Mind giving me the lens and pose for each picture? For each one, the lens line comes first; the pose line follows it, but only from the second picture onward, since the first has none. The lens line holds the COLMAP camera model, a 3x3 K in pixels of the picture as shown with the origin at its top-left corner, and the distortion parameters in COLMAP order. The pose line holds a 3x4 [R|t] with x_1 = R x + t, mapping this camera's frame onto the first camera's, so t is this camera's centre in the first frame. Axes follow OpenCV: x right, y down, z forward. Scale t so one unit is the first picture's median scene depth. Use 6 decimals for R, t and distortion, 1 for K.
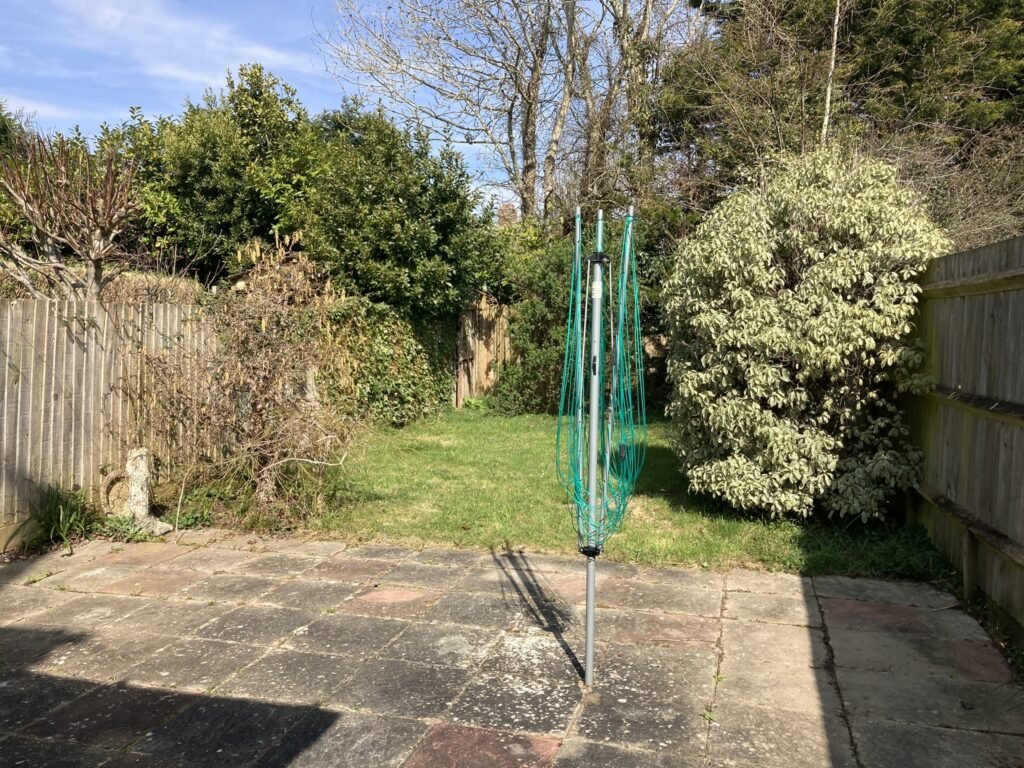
lens RADIAL K [[831.8, 0, 511.2], [0, 831.8, 381.9], [0, 0, 1]] dist [0.048884, -0.058306]
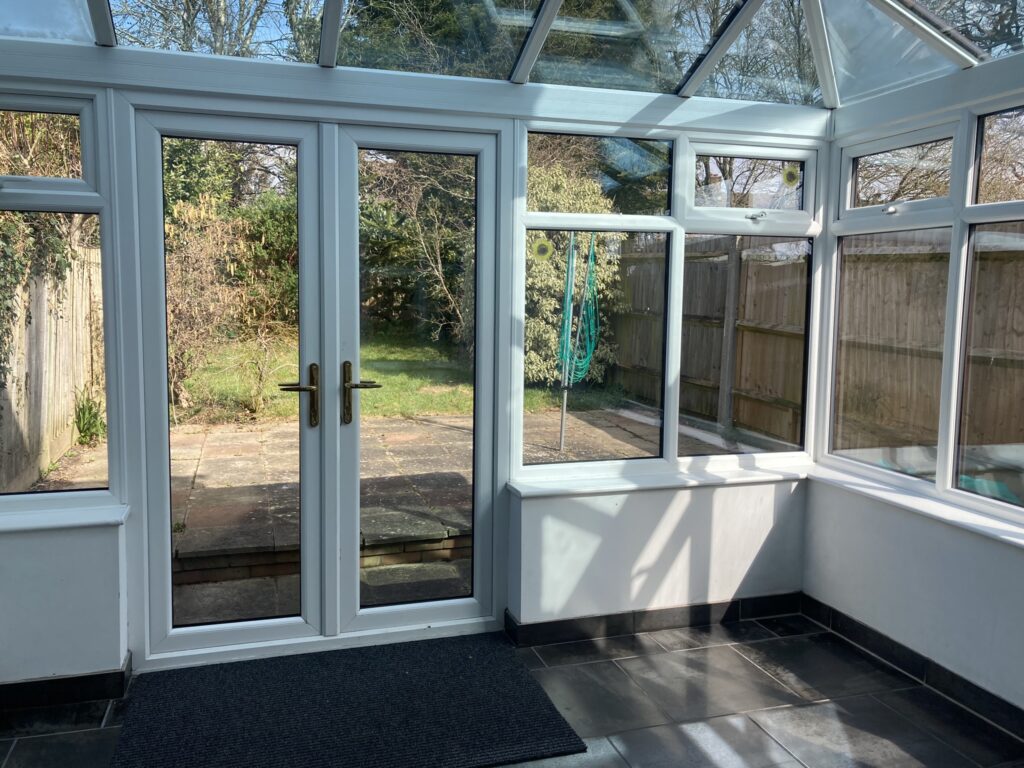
lens RADIAL K [[831.8, 0, 507.8], [0, 831.8, 382.7], [0, 0, 1]] dist [0.048884, -0.058306]
pose [[0.810429, -0.072593, 0.581322, -0.803268], [0.013877, 0.994393, 0.104830, -0.029876], [-0.585673, -0.076890, 0.806892, -0.370109]]
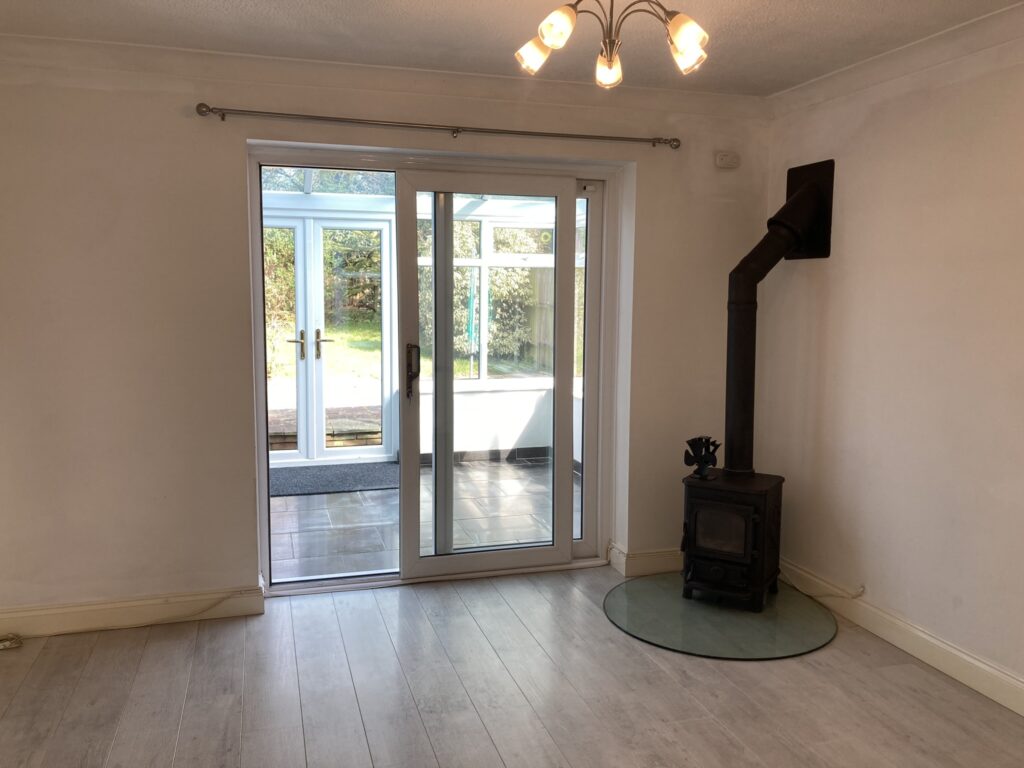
lens RADIAL K [[831.8, 0, 515.2], [0, 831.8, 385.3], [0, 0, 1]] dist [0.048884, -0.058306]
pose [[0.810265, -0.081049, 0.580432, -1.068133], [0.014554, 0.992868, 0.118324, -0.046305], [-0.585883, -0.087427, 0.805666, -1.075740]]
